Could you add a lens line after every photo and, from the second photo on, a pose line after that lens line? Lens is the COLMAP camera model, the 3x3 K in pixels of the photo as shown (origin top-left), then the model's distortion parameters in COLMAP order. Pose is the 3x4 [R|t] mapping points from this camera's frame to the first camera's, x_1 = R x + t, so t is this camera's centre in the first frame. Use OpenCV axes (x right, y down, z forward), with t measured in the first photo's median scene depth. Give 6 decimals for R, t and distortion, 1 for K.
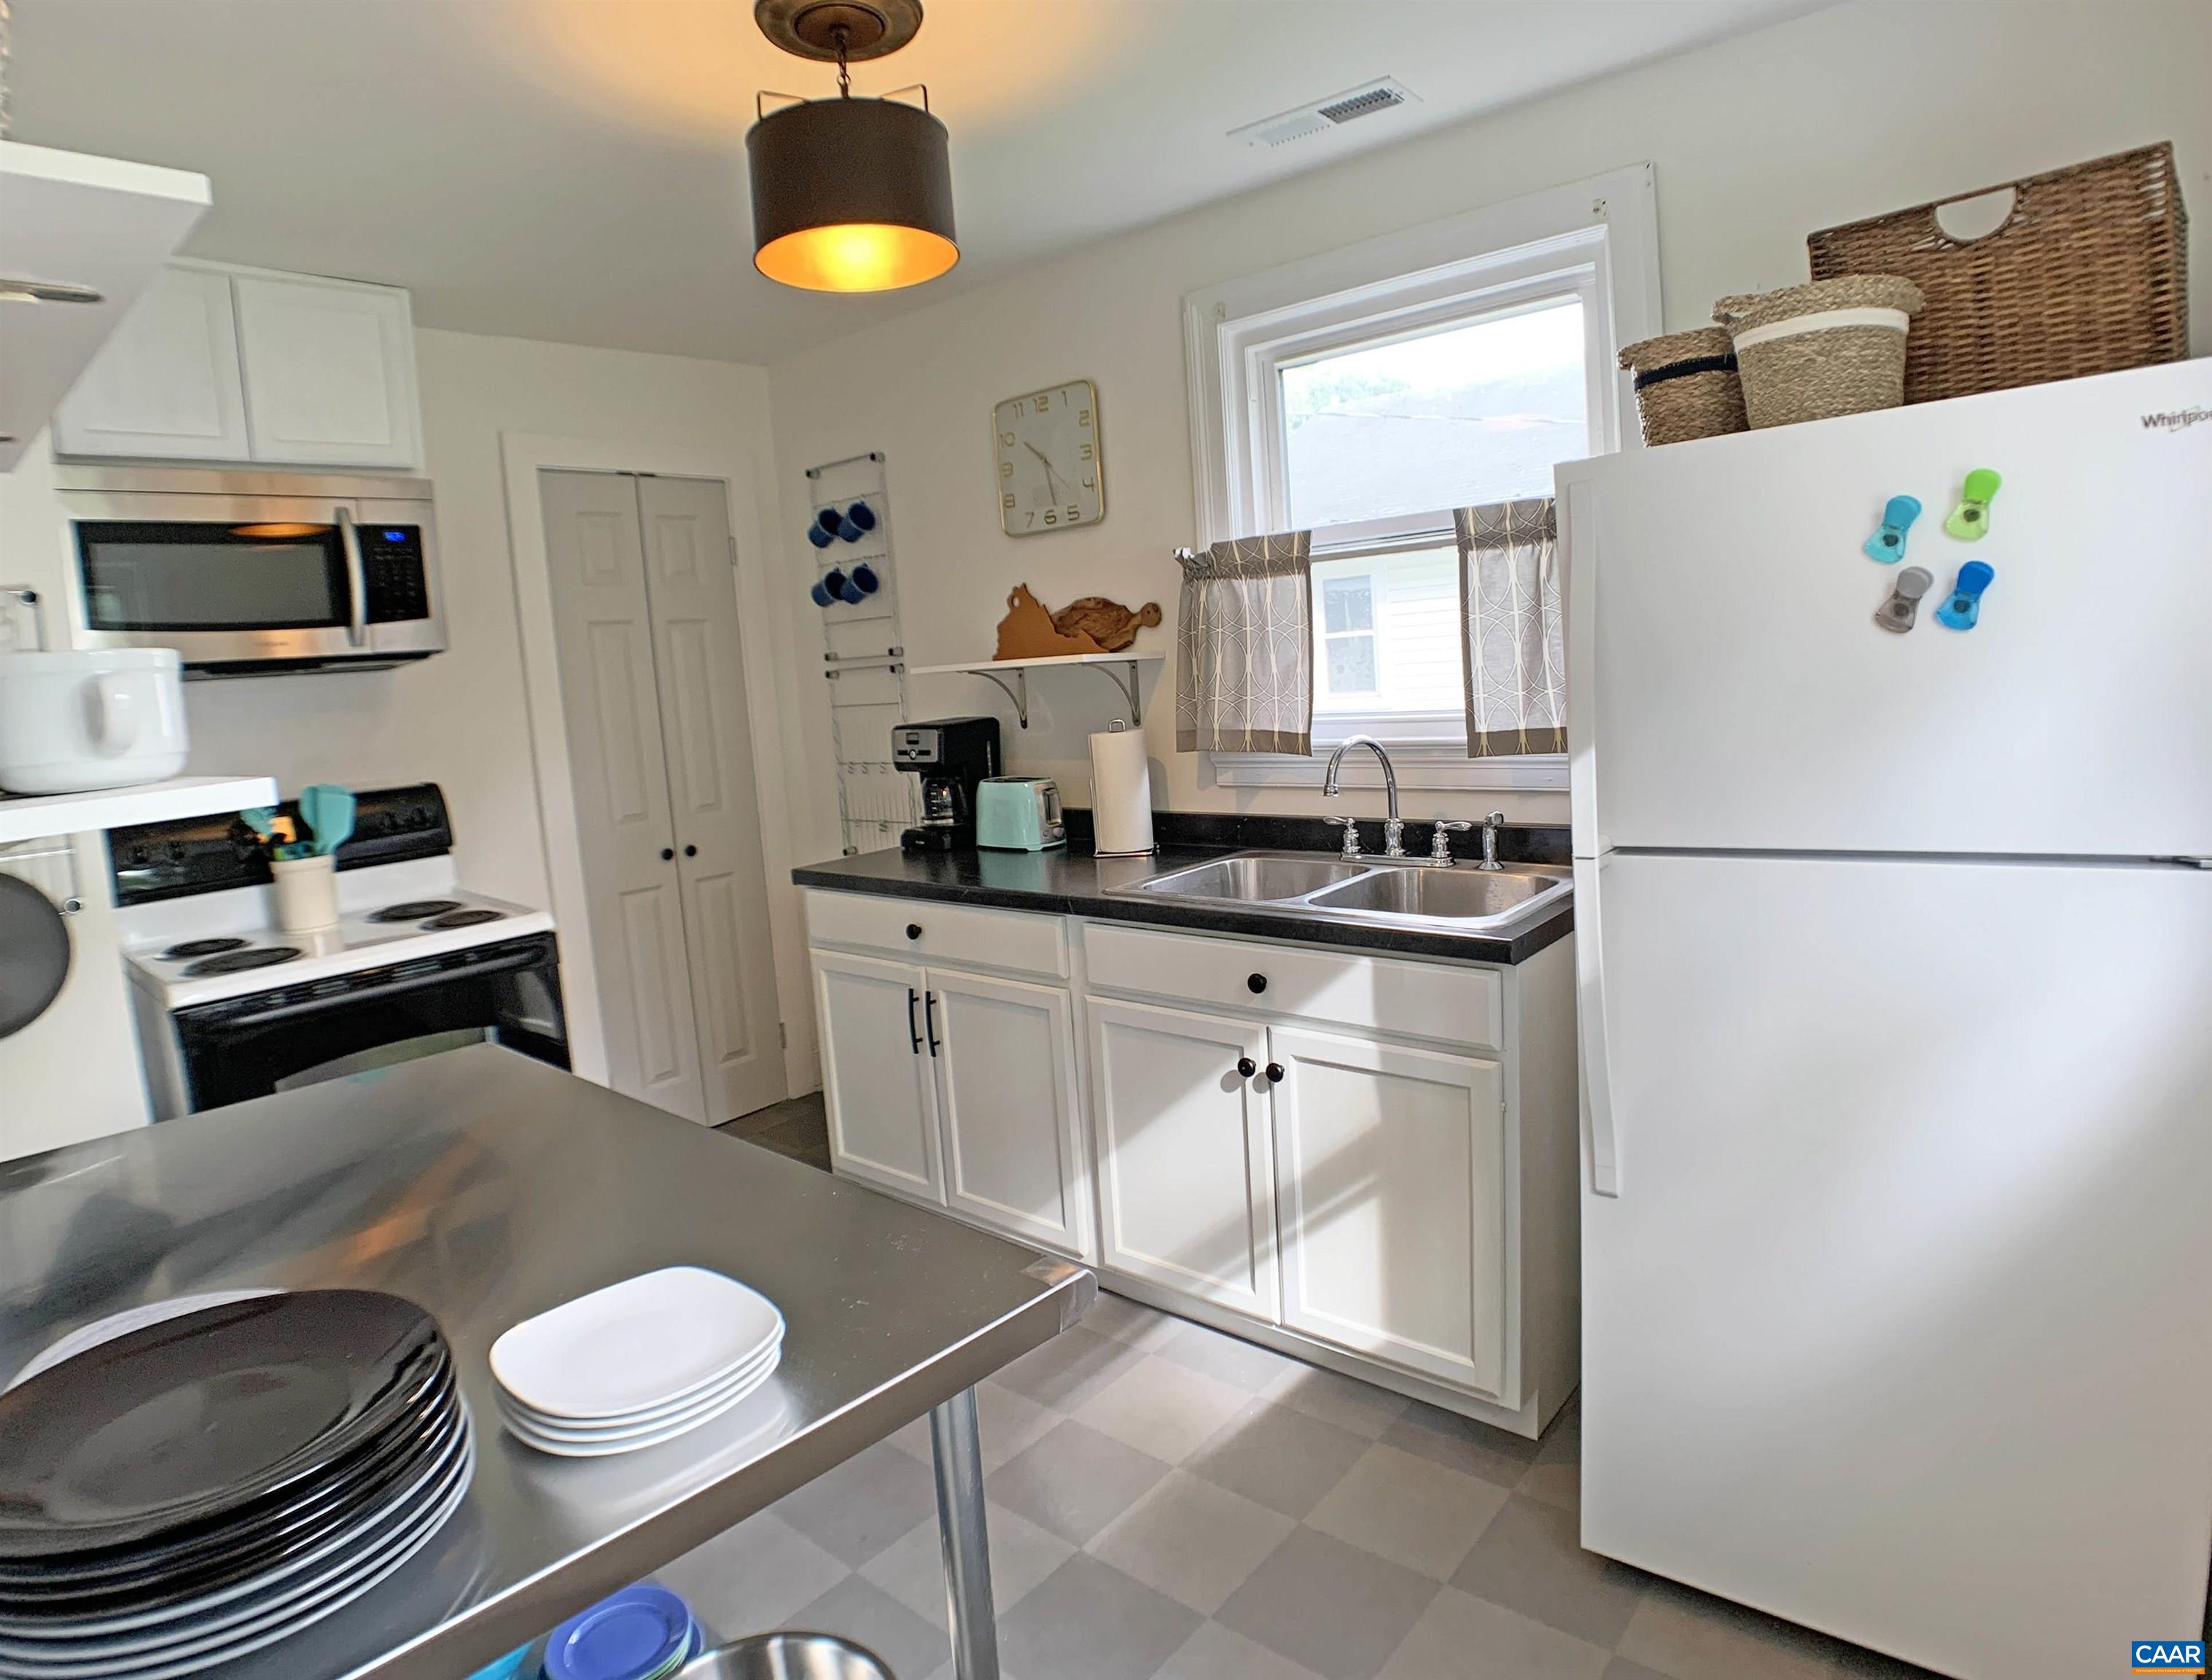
lens RADIAL K [[1225.2, 0, 1082.2], [0, 1225.2, 808.0], [0, 0, 1]] dist [-0.082670, 0.000138]
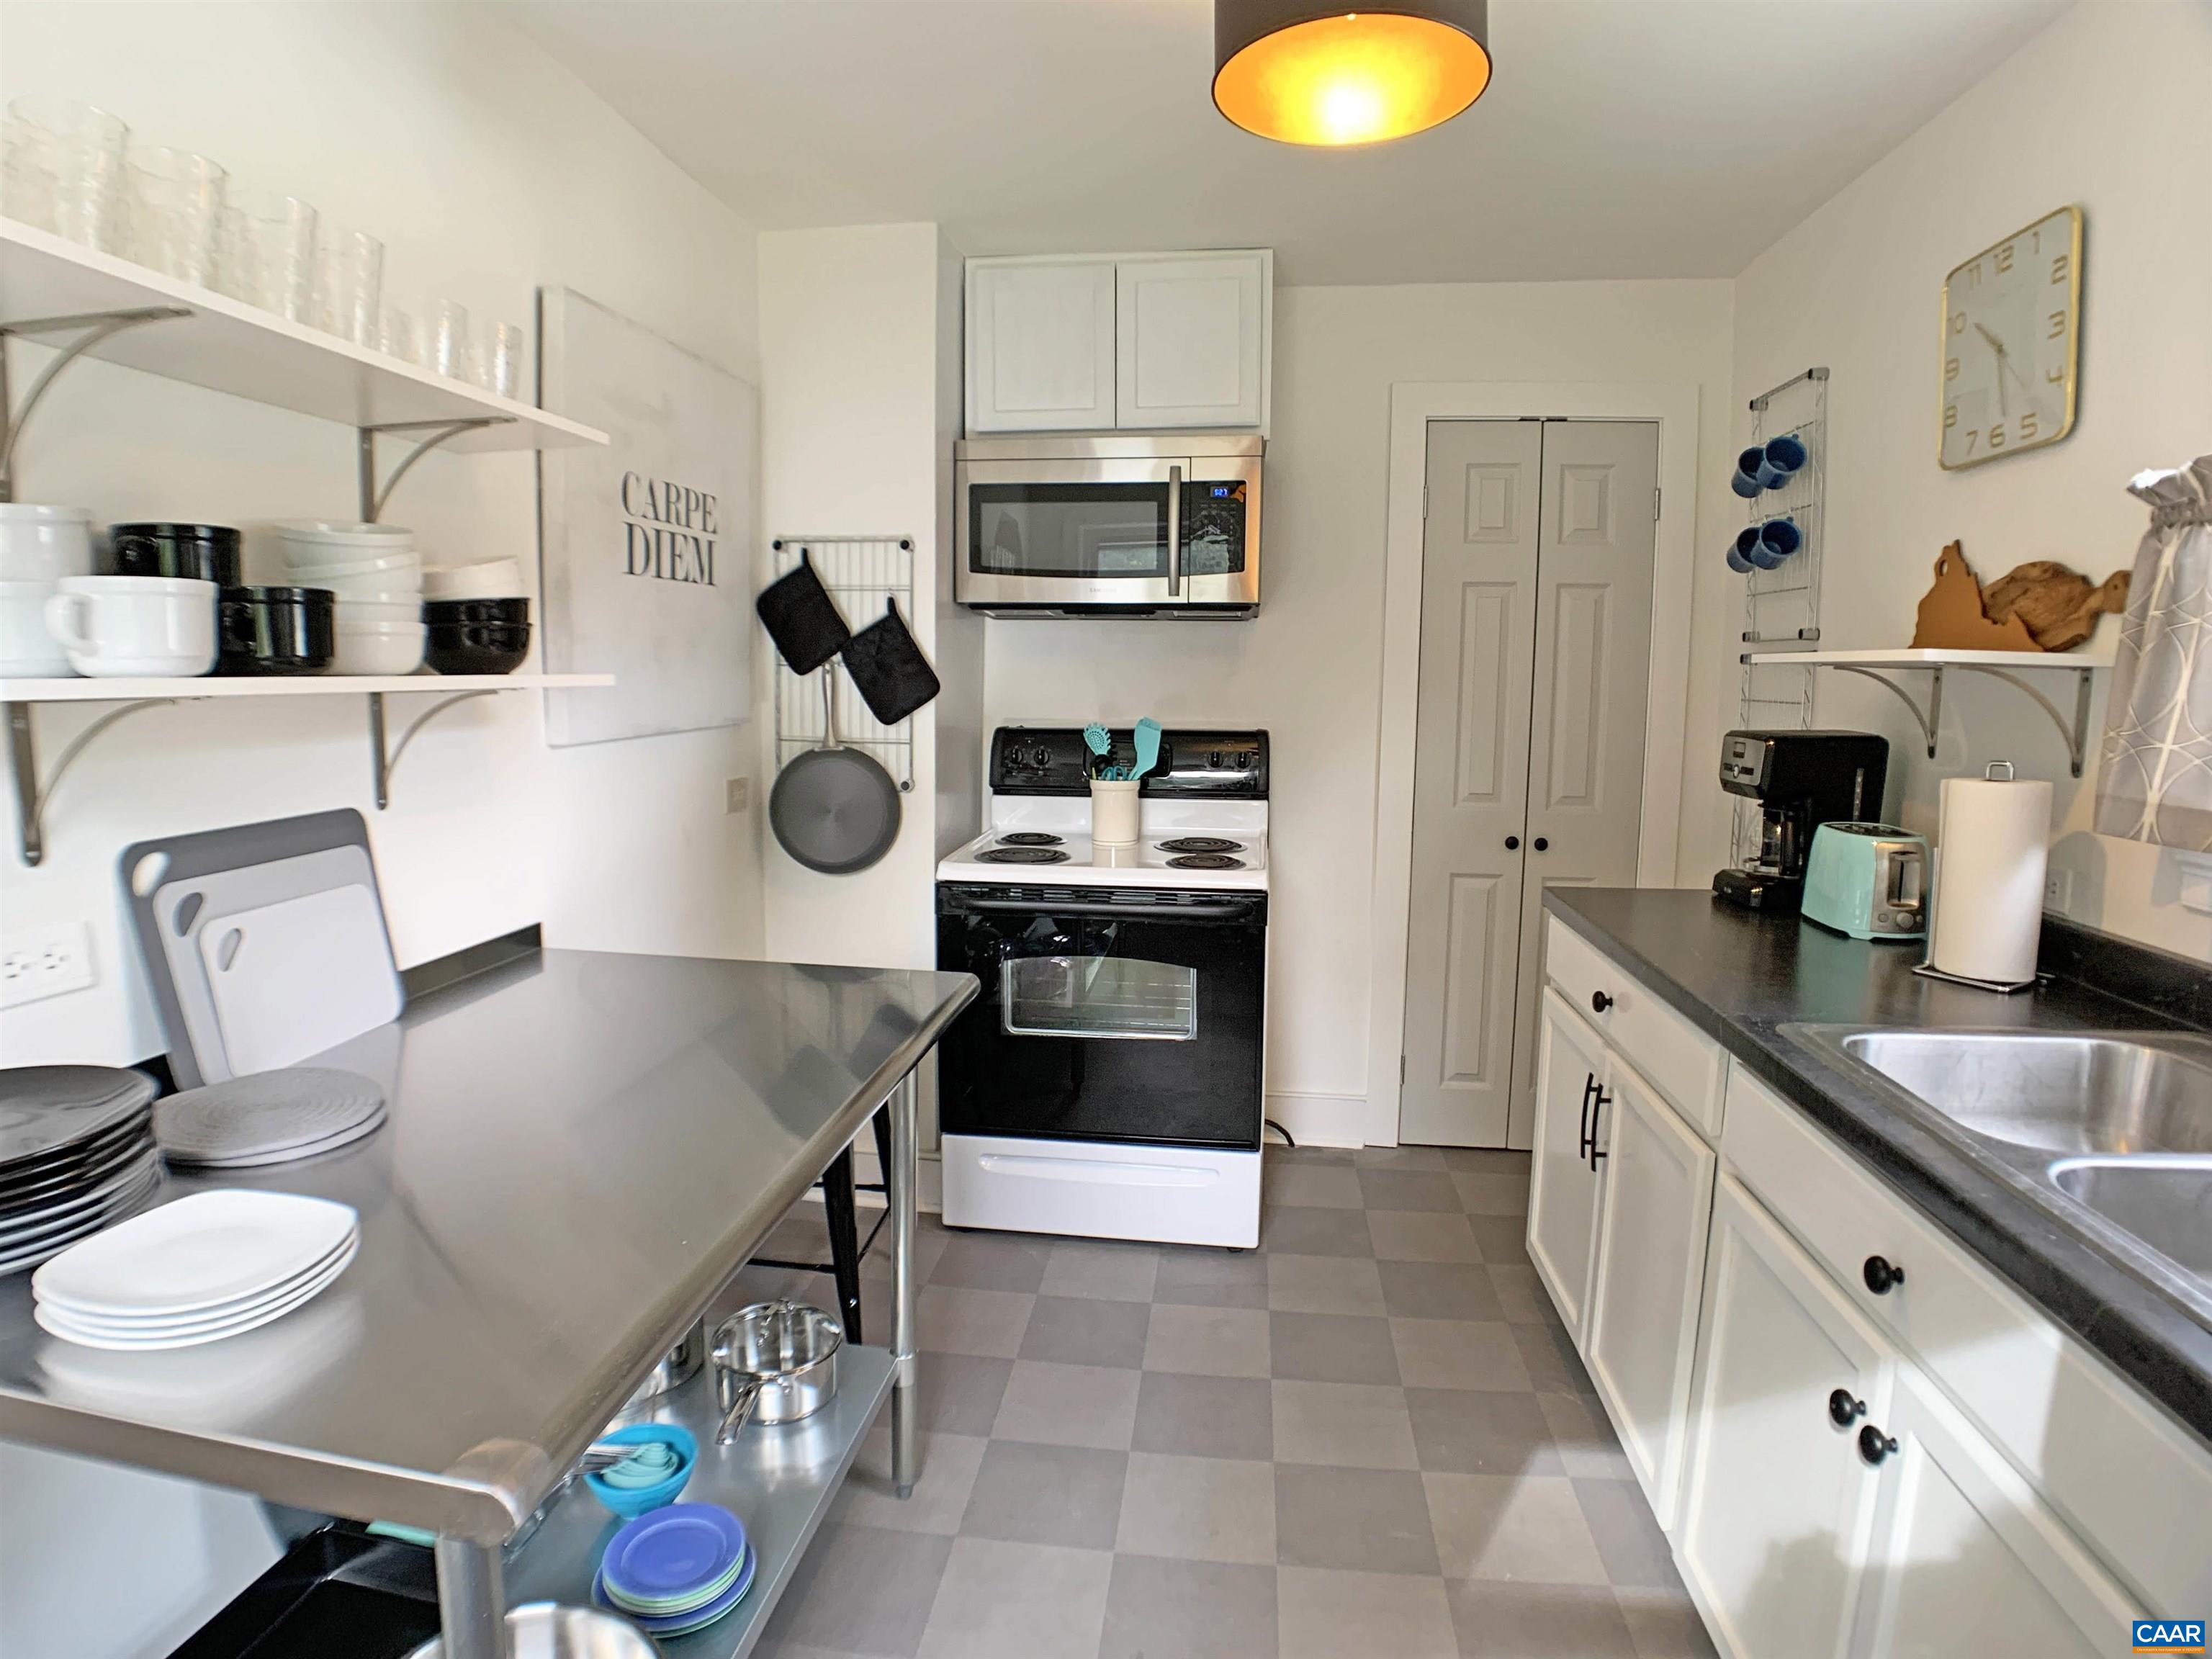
lens RADIAL K [[1168.4, 0, 1108.0], [0, 1168.4, 812.4], [0, 0, 1]] dist [-0.063543, 0.000190]
pose [[0.567387, 0.170347, -0.805639, 0.243868], [-0.142360, 0.983929, 0.107786, -0.046554], [0.811052, 0.053534, 0.582519, 0.335726]]
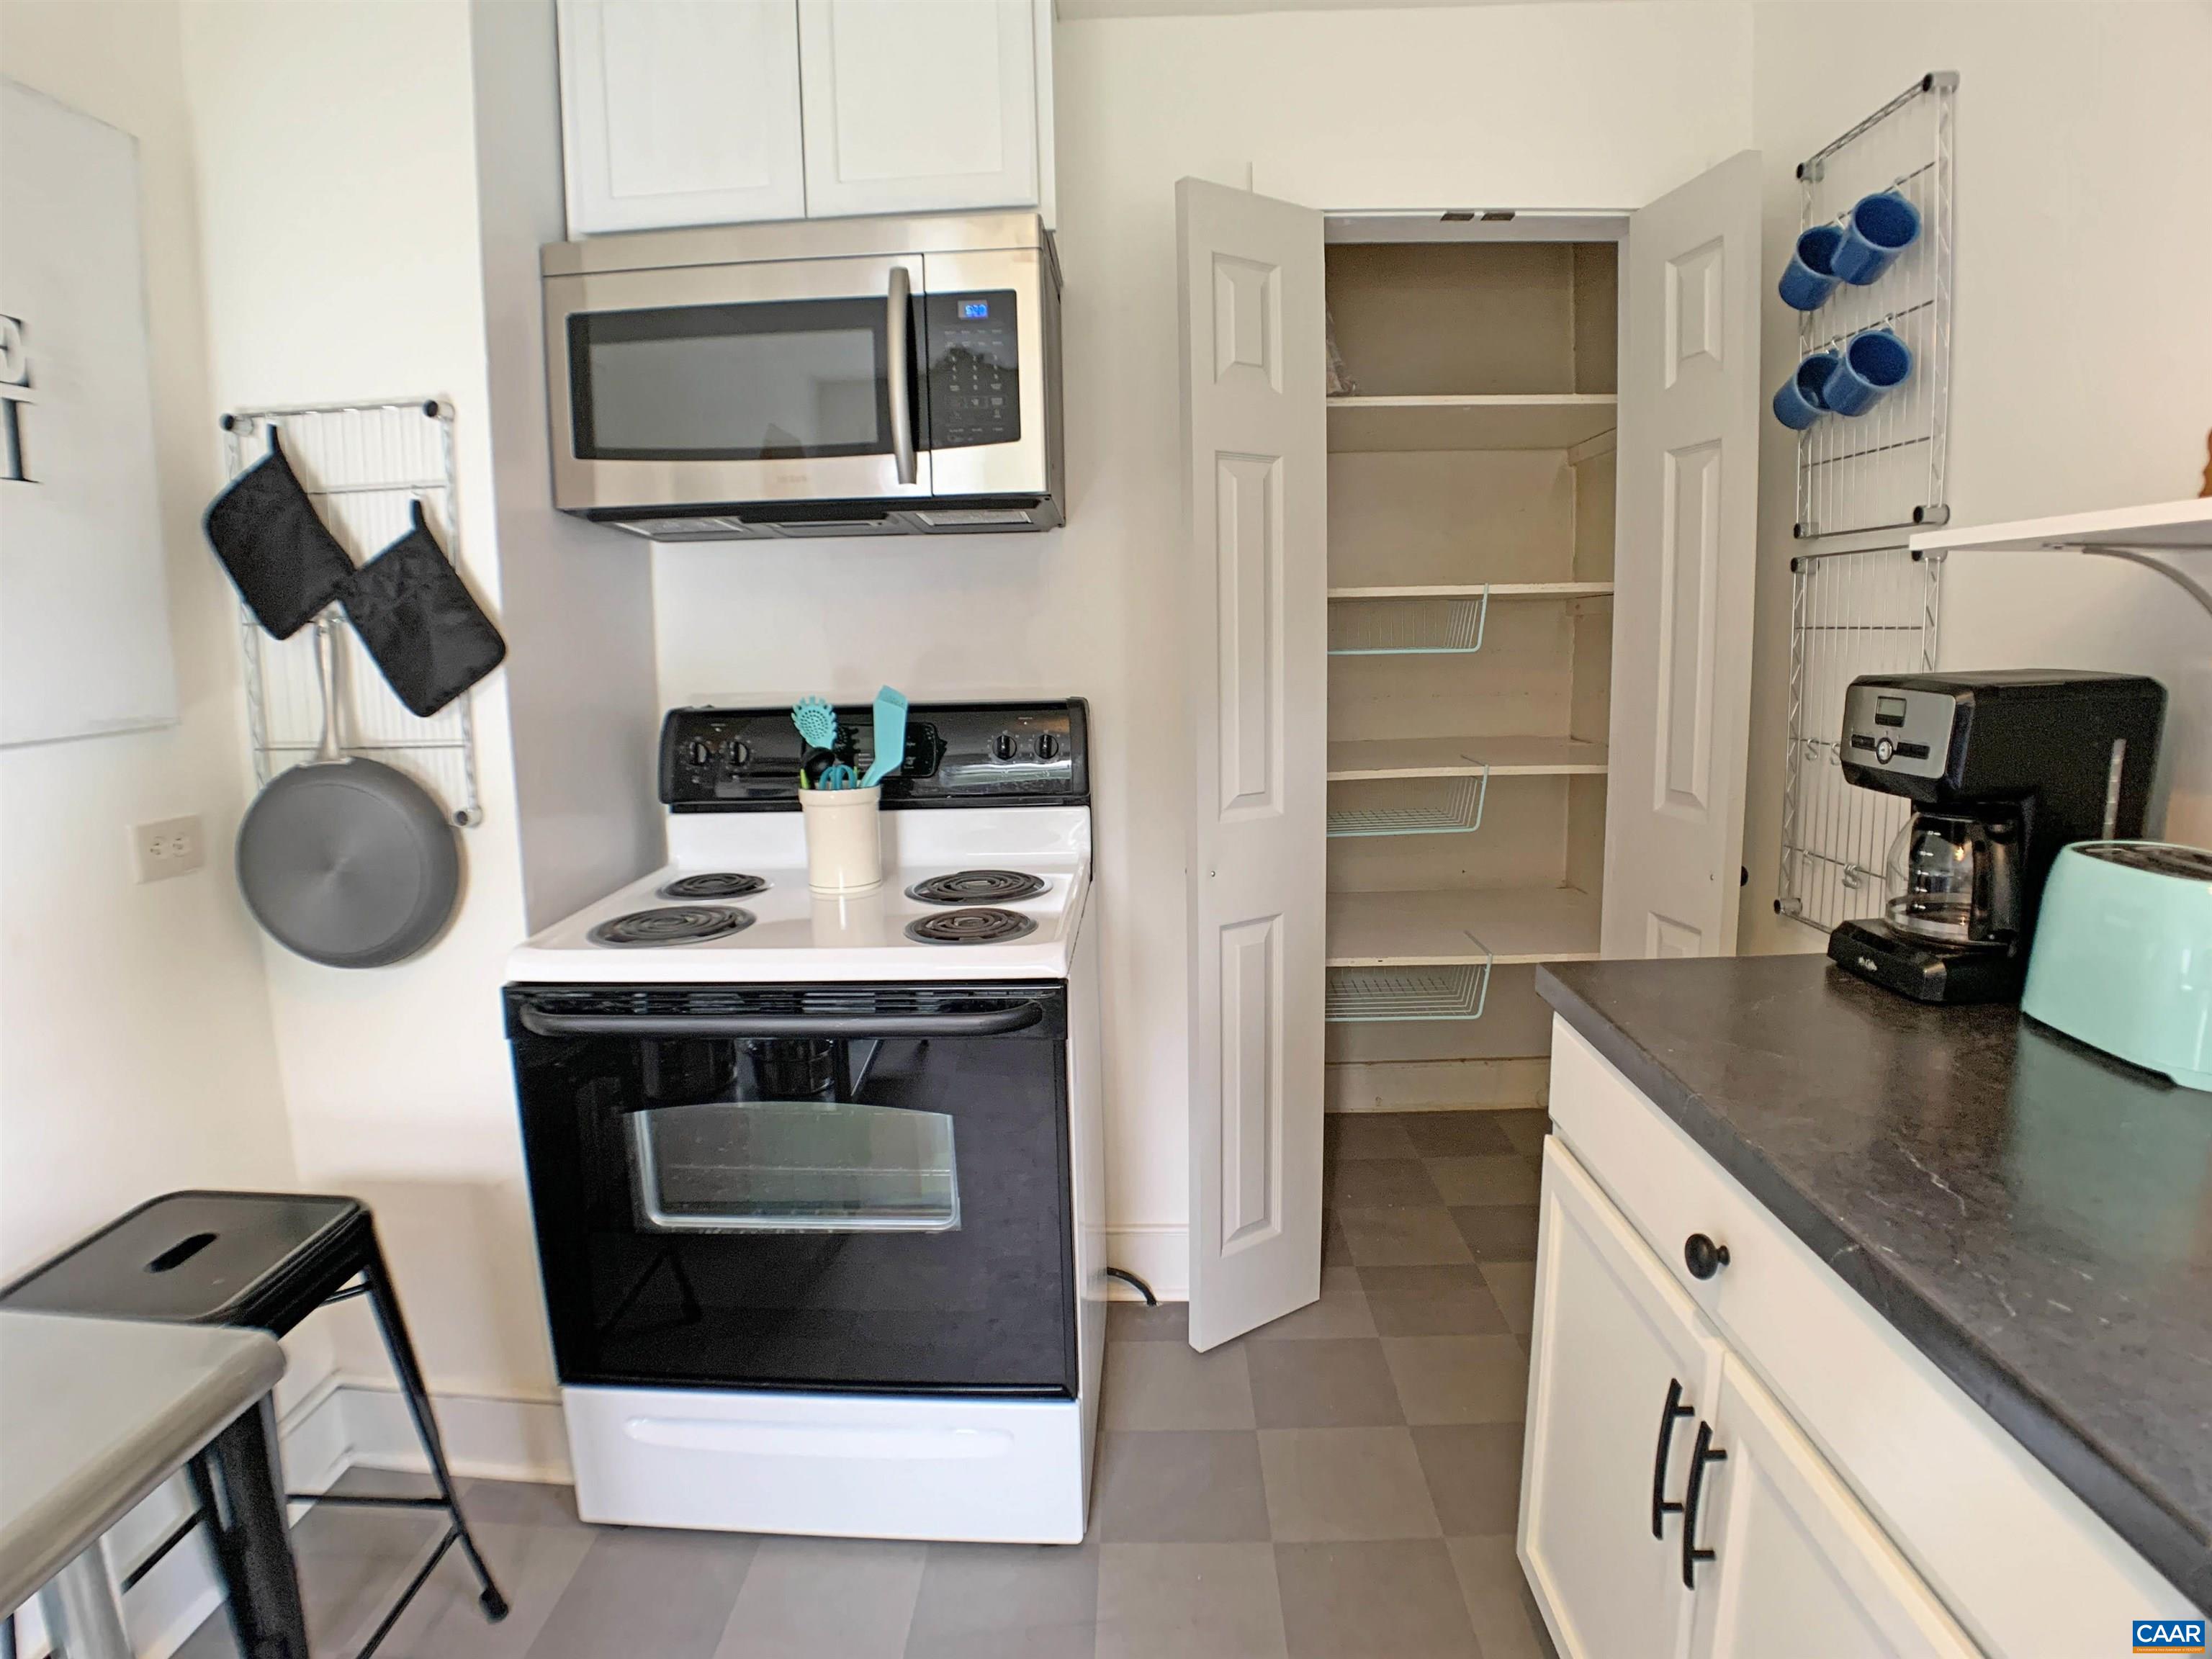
lens RADIAL K [[1180.0, 0, 1107.5], [0, 1180.0, 817.3], [0, 0, 1]] dist [-0.102768, 0.024358]
pose [[0.639672, 0.169872, -0.749642, -0.022745], [-0.109815, 0.985466, 0.129606, -0.048824], [0.760763, -0.000583, 0.649030, 0.654919]]
